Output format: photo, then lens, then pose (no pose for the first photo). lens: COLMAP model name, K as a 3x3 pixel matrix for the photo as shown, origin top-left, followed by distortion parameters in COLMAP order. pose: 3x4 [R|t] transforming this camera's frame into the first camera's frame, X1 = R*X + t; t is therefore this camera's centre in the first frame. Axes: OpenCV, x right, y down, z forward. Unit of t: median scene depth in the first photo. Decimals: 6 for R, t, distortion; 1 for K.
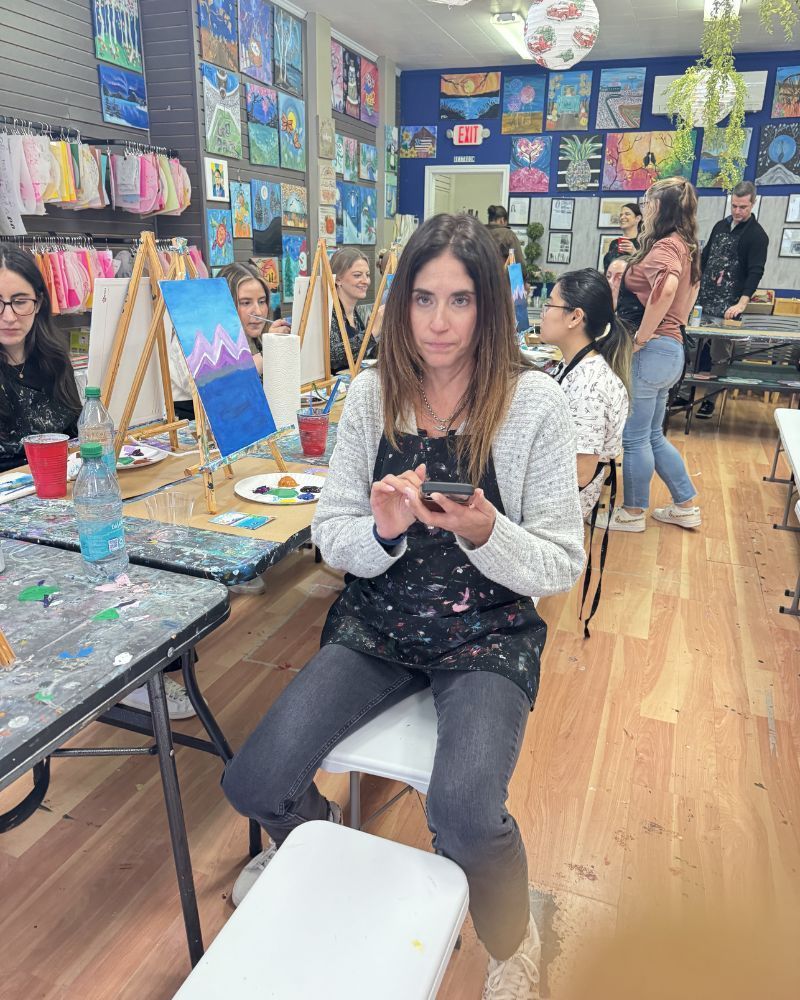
lens RADIAL K [[760.2, 0, 404.2], [0, 760.2, 503.8], [0, 0, 1]] dist [0.018023, -0.027692]
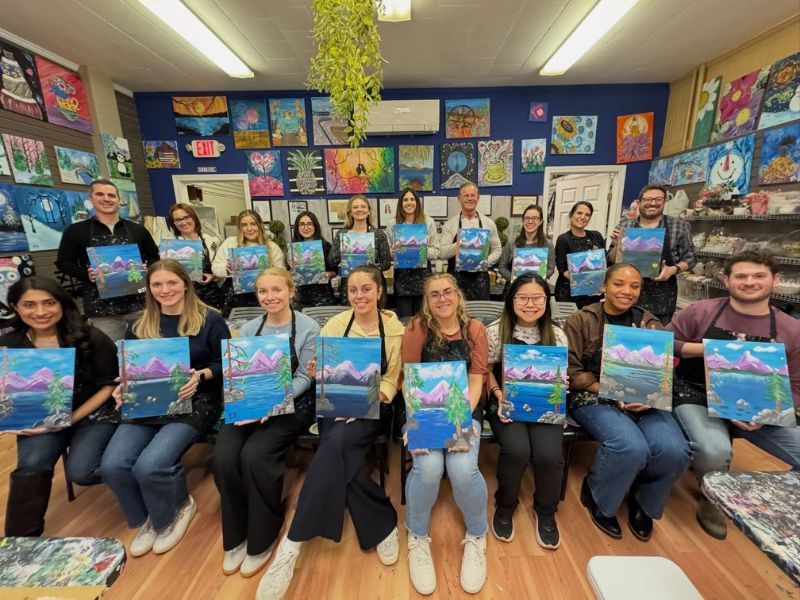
lens RADIAL K [[338.7, 0, 410.8], [0, 338.7, 300.1], [0, 0, 1]] dist [-0.001118, 0.000016]
pose [[0.934884, -0.110537, 0.337304, 0.182653], [0.146095, 0.985880, -0.081840, -0.178717], [-0.323495, 0.125789, 0.937832, 0.467698]]
